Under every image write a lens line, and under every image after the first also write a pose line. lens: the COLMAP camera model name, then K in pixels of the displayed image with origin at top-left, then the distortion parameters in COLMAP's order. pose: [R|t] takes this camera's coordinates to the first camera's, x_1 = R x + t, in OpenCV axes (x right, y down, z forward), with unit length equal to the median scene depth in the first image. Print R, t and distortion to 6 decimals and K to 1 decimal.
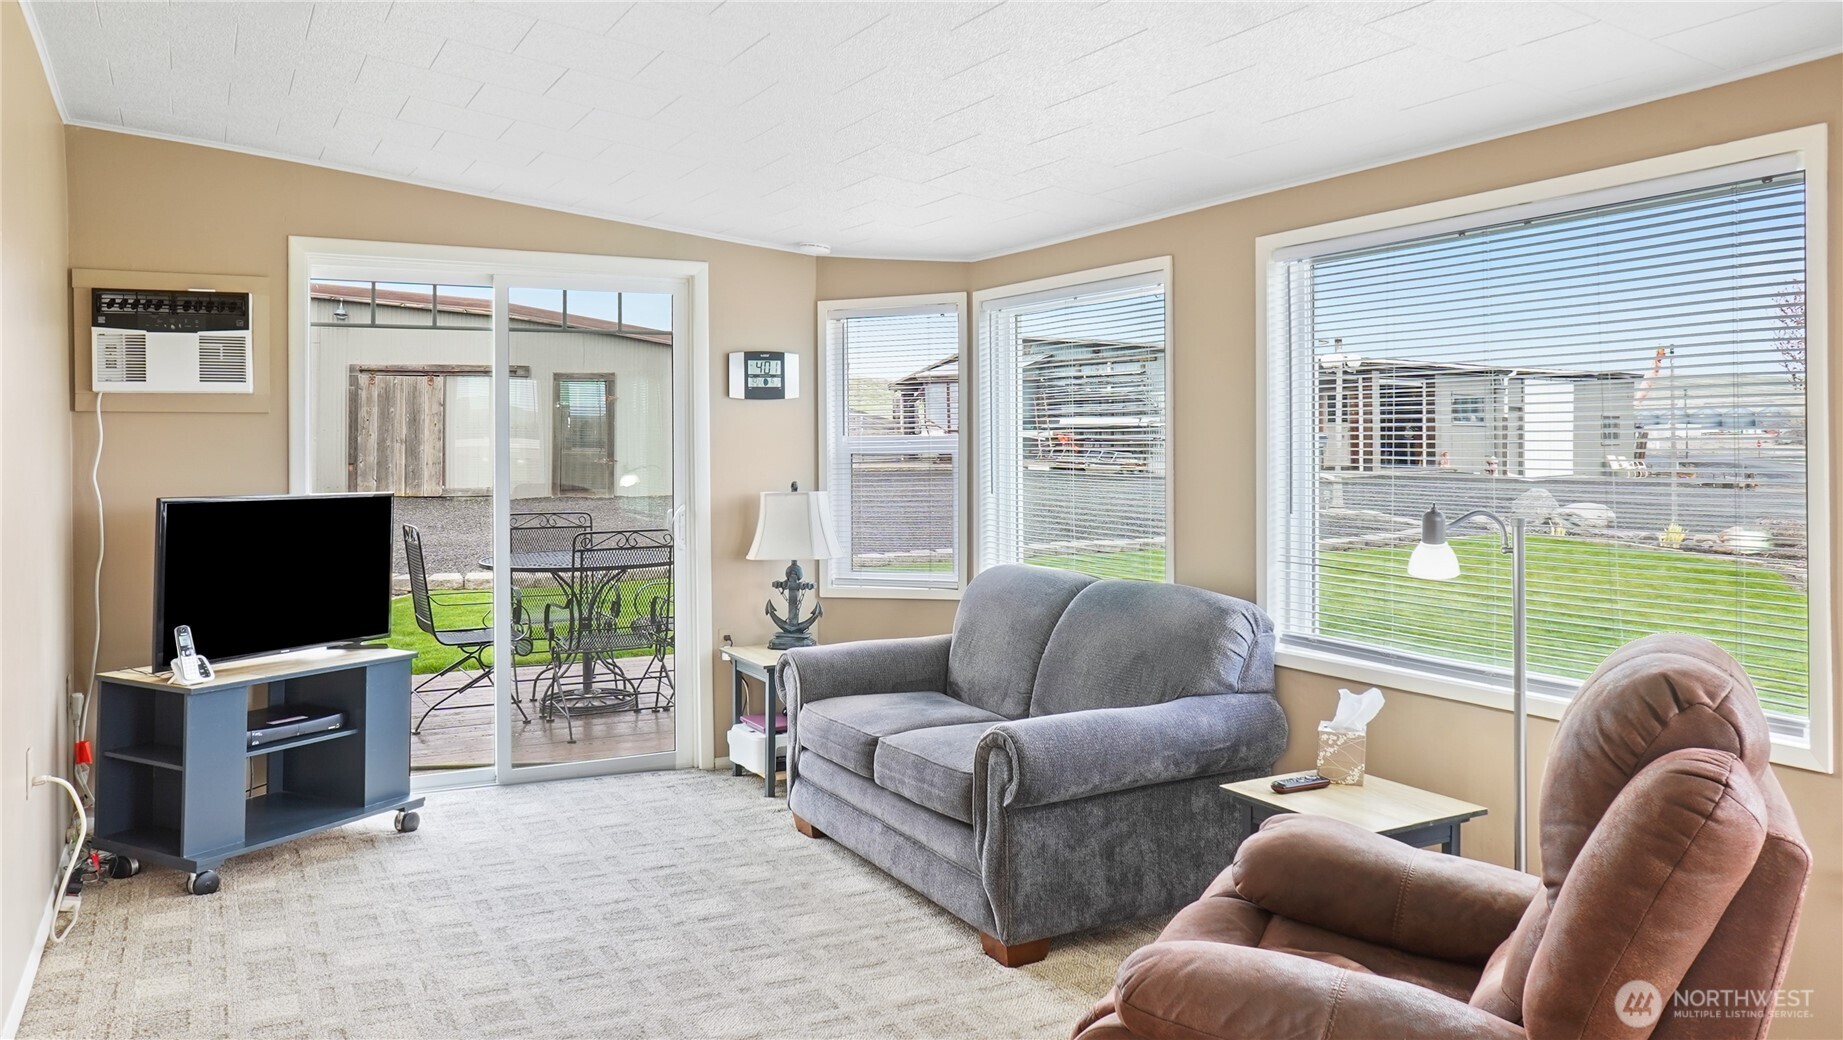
lens RADIAL K [[1283.2, 0, 921.5], [0, 1283.2, 520.0], [0, 0, 1]] dist [-0.050826, 0.062531]
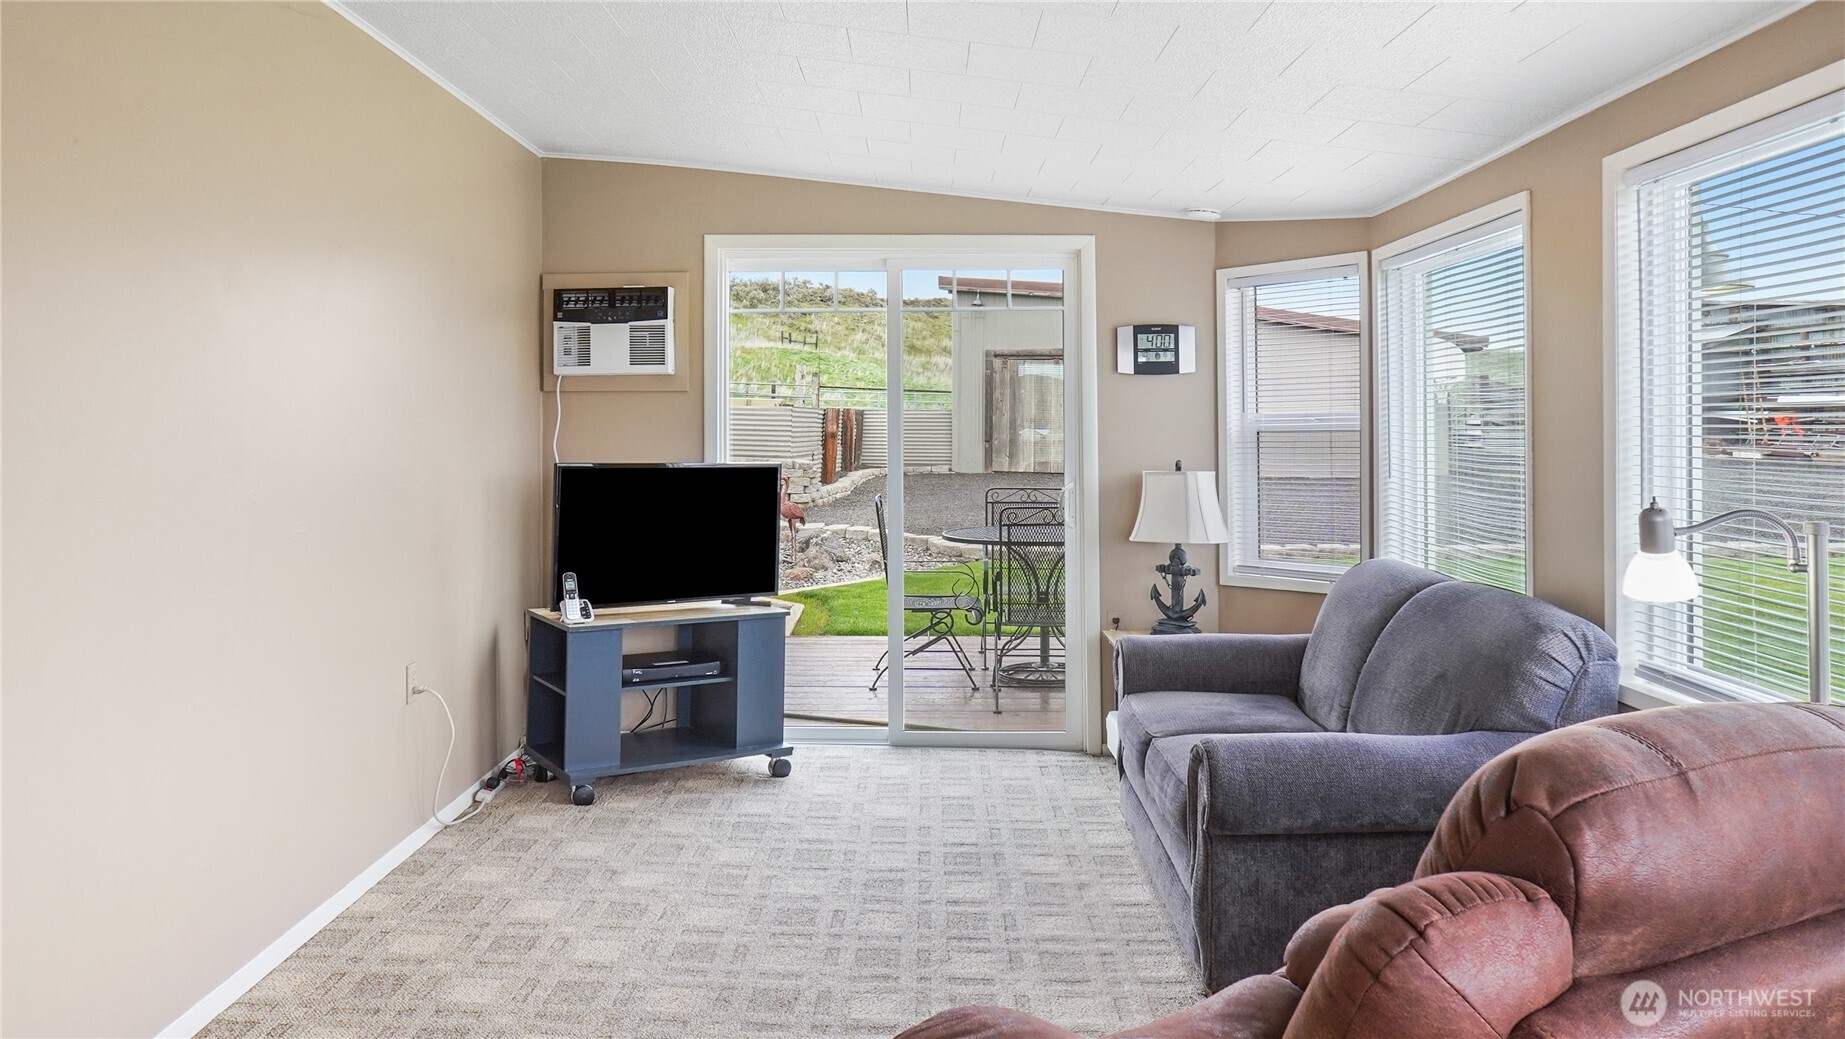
lens RADIAL K [[1281.5, 0, 927.7], [0, 1281.5, 472.5], [0, 0, 1]] dist [-0.052232, 0.073367]
pose [[0.883168, 0.021150, -0.468580, 0.226390], [-0.031450, 0.999405, -0.014166, -0.002469], [0.468002, 0.027247, 0.883307, 0.098428]]
